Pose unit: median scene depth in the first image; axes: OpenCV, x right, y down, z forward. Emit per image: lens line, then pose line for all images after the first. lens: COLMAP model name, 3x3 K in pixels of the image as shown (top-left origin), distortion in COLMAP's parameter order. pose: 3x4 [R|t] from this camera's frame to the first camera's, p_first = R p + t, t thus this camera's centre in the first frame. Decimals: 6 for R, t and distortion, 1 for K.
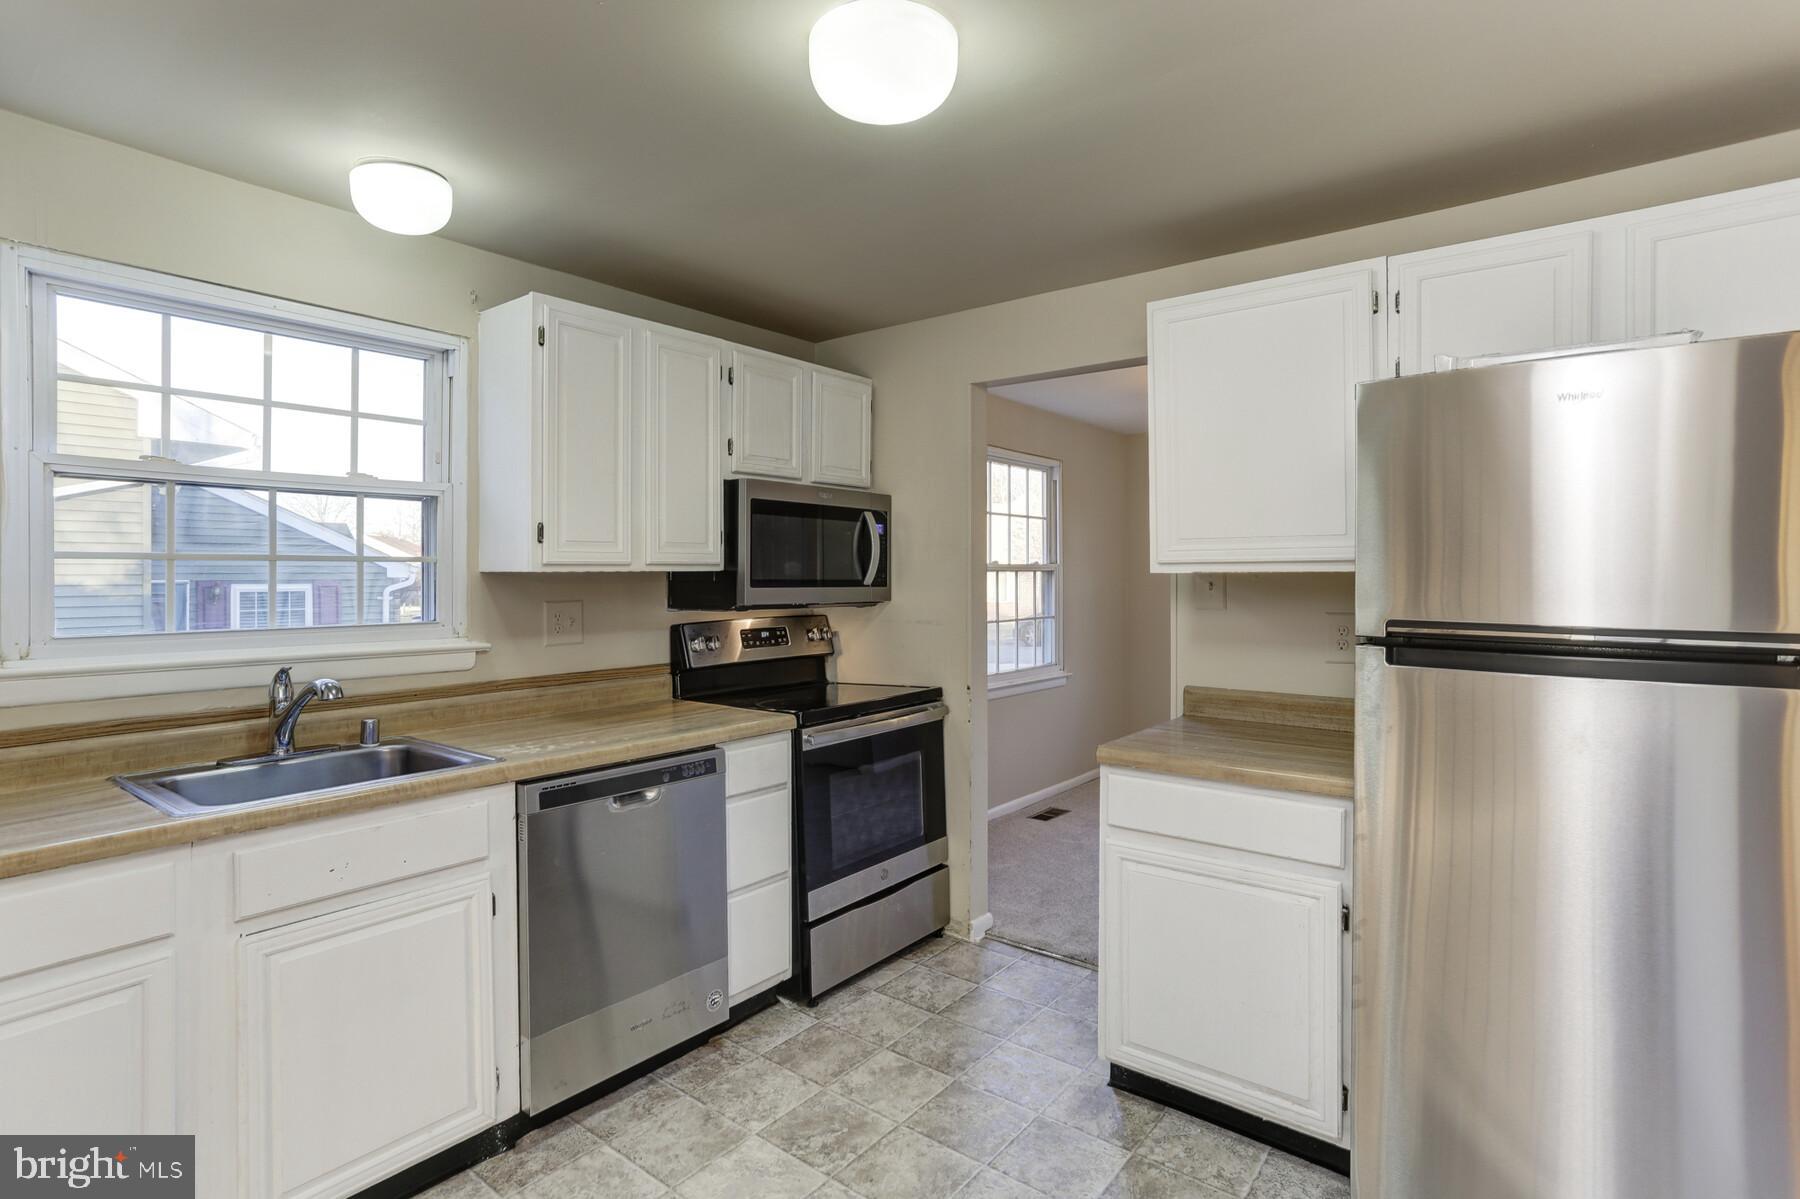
lens RADIAL K [[914.4, 0, 902.7], [0, 914.4, 586.2], [0, 0, 1]] dist [0.001633, 0.007531]
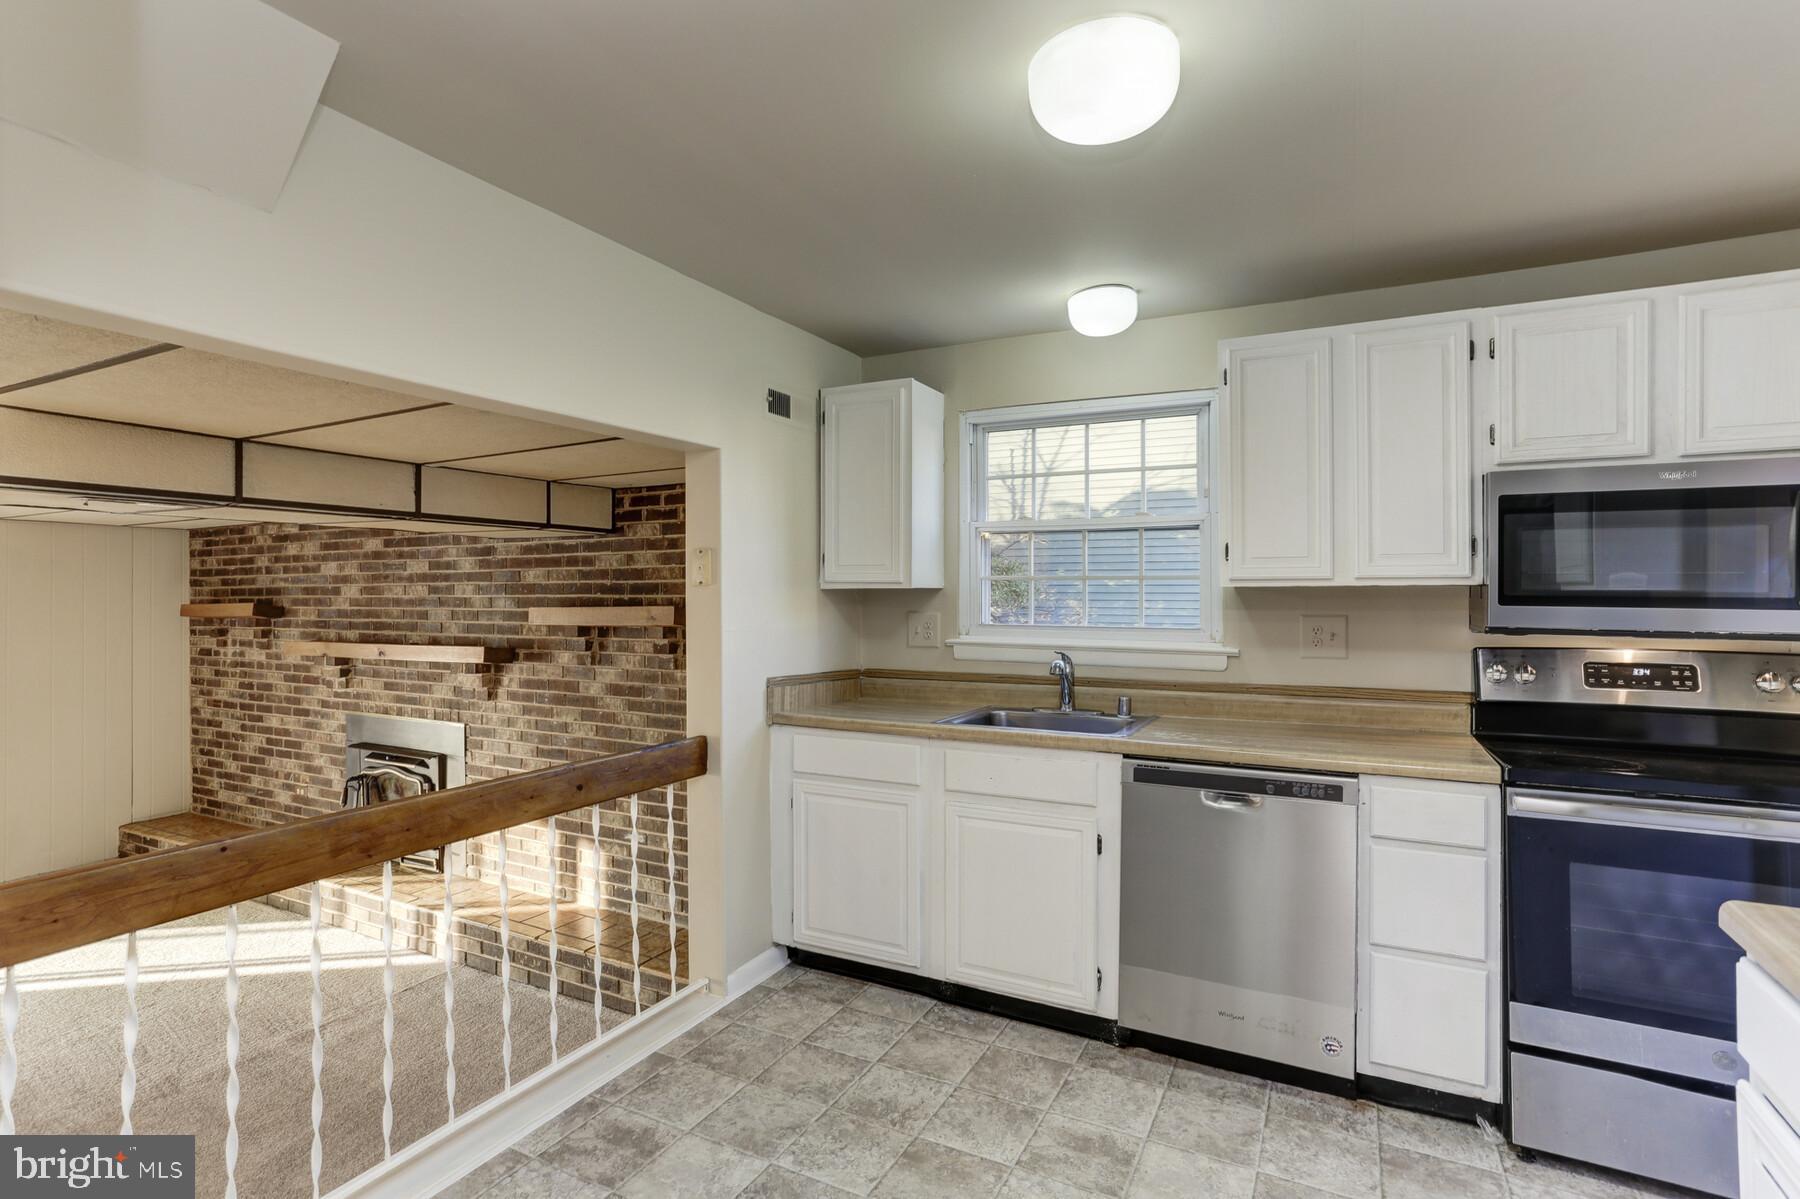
lens RADIAL K [[914.4, 0, 883.2], [0, 914.4, 589.7], [0, 0, 1]] dist [0.001633, 0.007531]
pose [[0.184361, -0.001800, -0.982857, 0.537268], [-0.016998, 0.999843, -0.005020, 0.001071], [0.982712, 0.017632, 0.184301, 0.321531]]
